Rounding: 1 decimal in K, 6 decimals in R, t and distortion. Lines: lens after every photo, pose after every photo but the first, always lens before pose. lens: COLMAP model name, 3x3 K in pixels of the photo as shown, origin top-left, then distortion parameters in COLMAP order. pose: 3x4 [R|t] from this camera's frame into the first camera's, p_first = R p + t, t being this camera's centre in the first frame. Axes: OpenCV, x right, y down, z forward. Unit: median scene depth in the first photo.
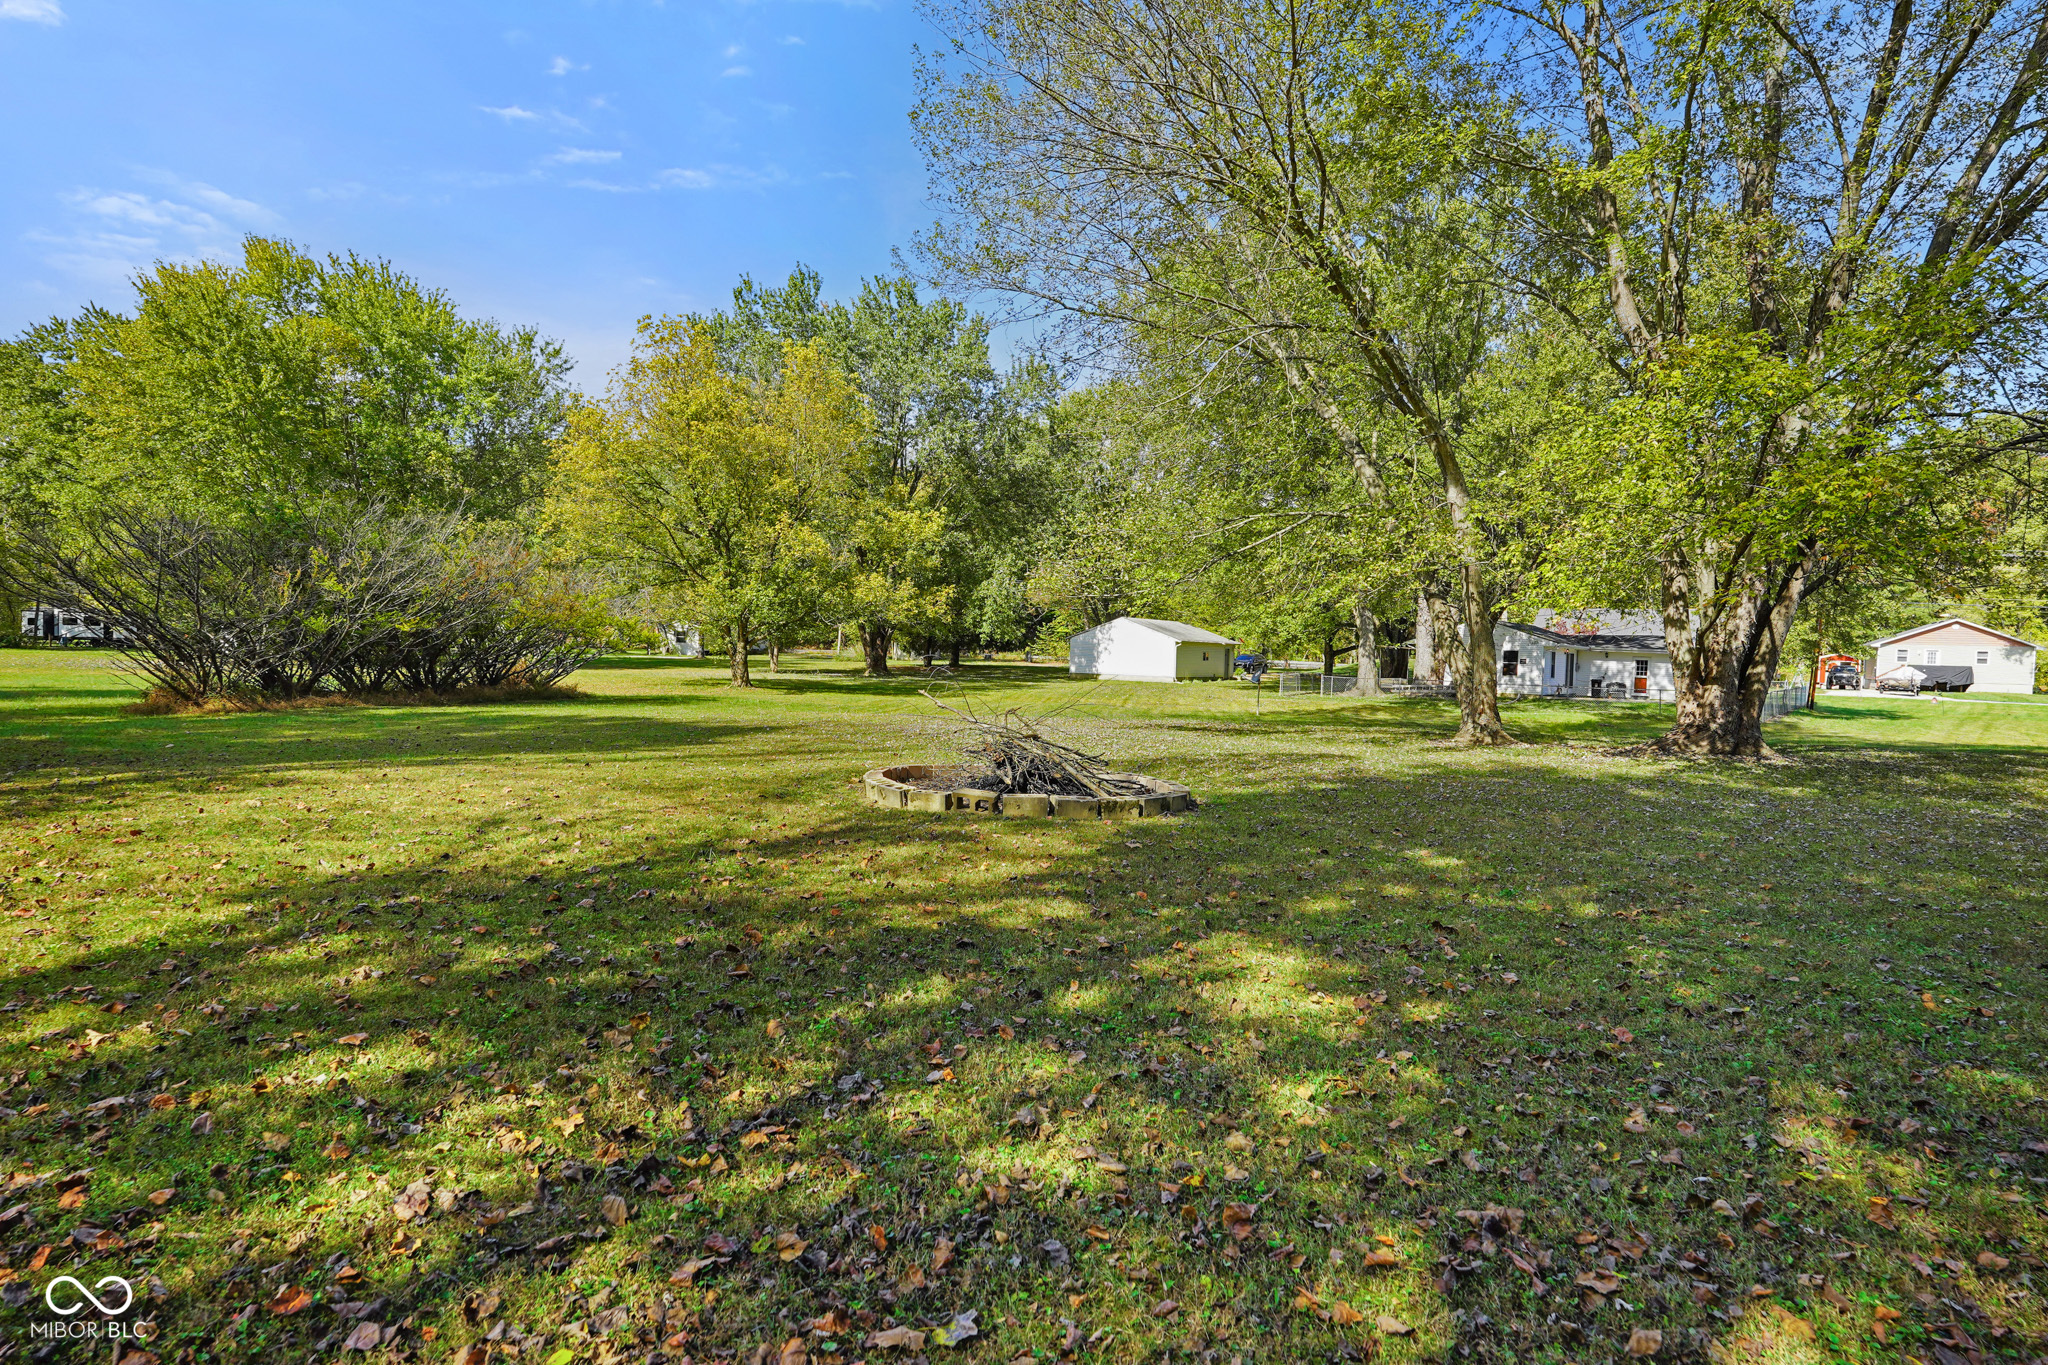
lens RADIAL K [[1083.2, 0, 1024.0], [0, 1083.2, 682.5], [0, 0, 1]] dist [-0.000734, -0.000064]
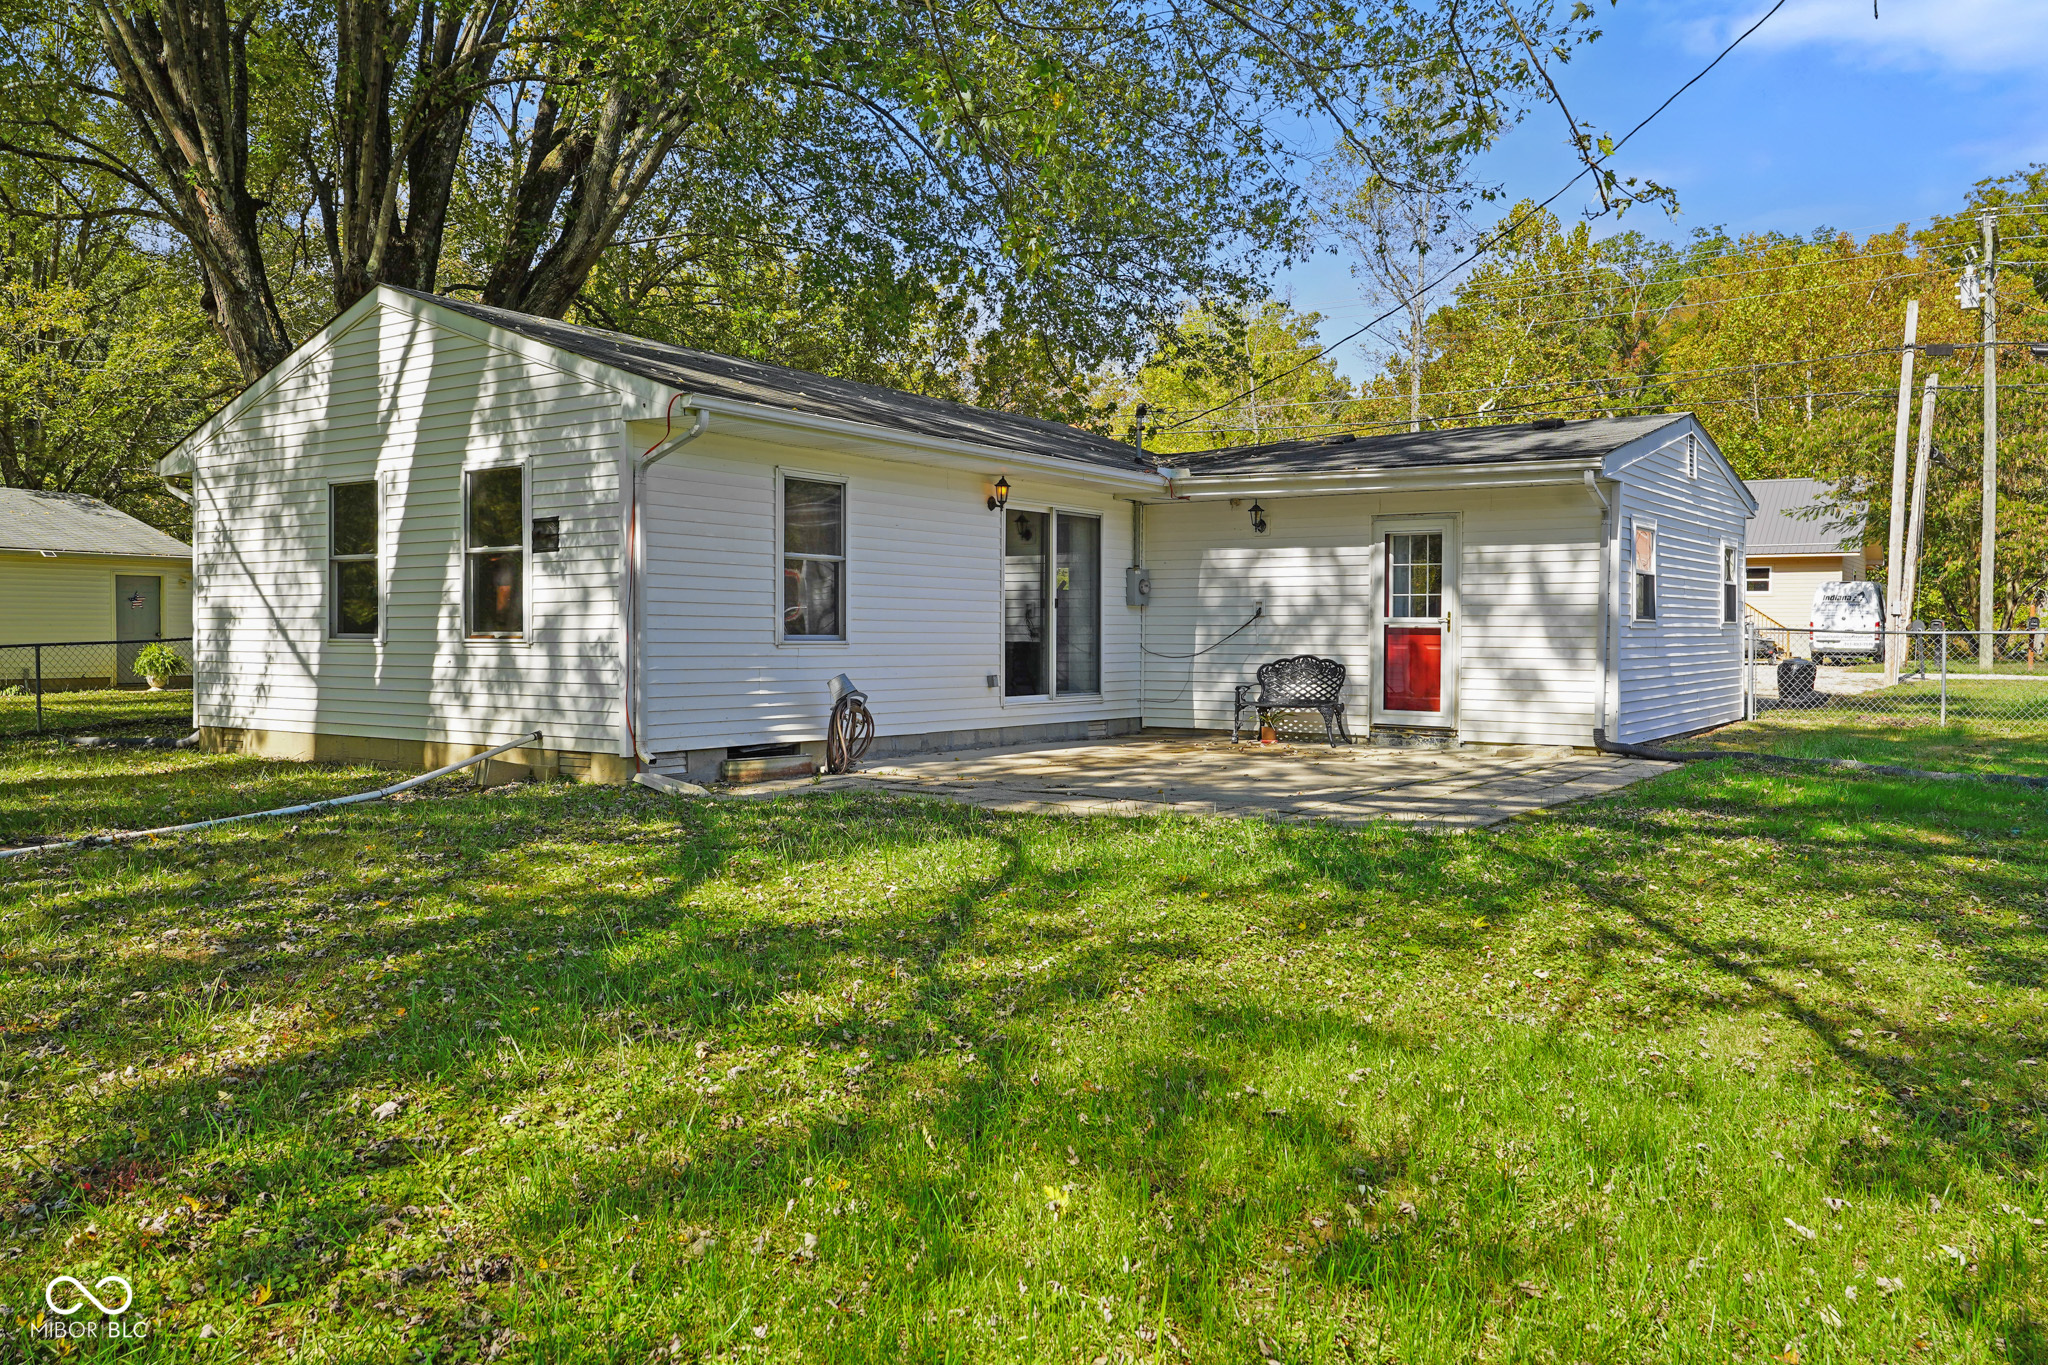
lens RADIAL K [[1584.5, 0, 1024.0], [0, 1584.5, 682.5], [0, 0, 1]] dist [0.027542, 0.002295]
pose [[0.997835, -0.029529, 0.058767, 0.482810], [0.029458, 0.999564, 0.002085, 0.002588], [-0.058803, -0.000349, 0.998270, 0.720926]]
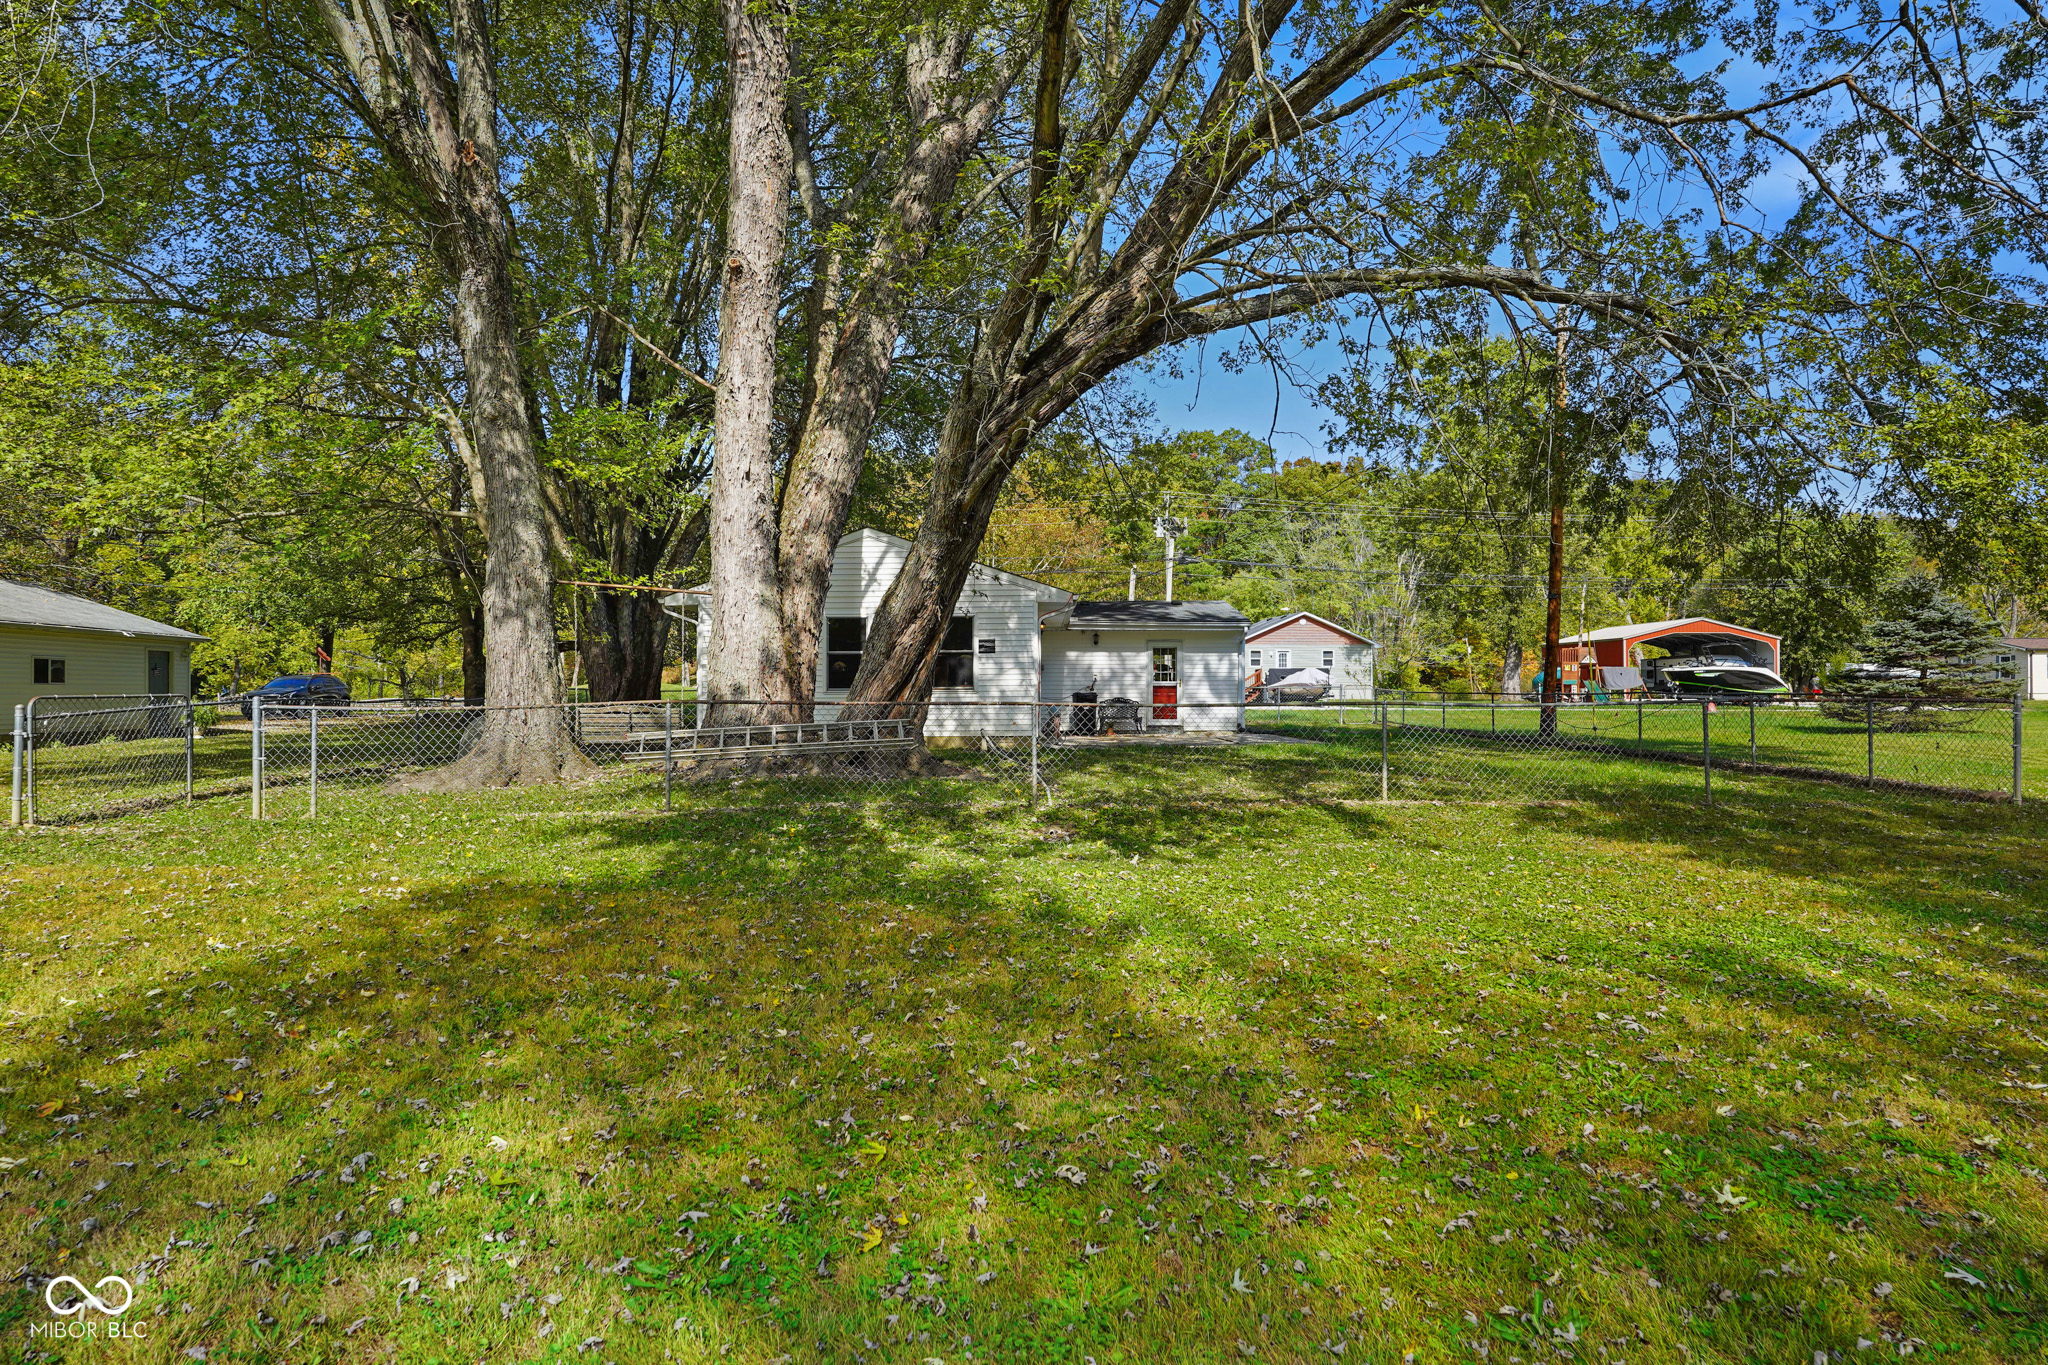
lens RADIAL K [[1115.5, 0, 1024.0], [0, 1115.5, 682.5], [0, 0, 1]] dist [-0.002025, -0.000169]
pose [[0.786768, -0.026698, 0.616672, 0.225467], [0.047443, 0.998724, -0.017290, -0.000099], [-0.615423, 0.042859, 0.787031, 0.650744]]
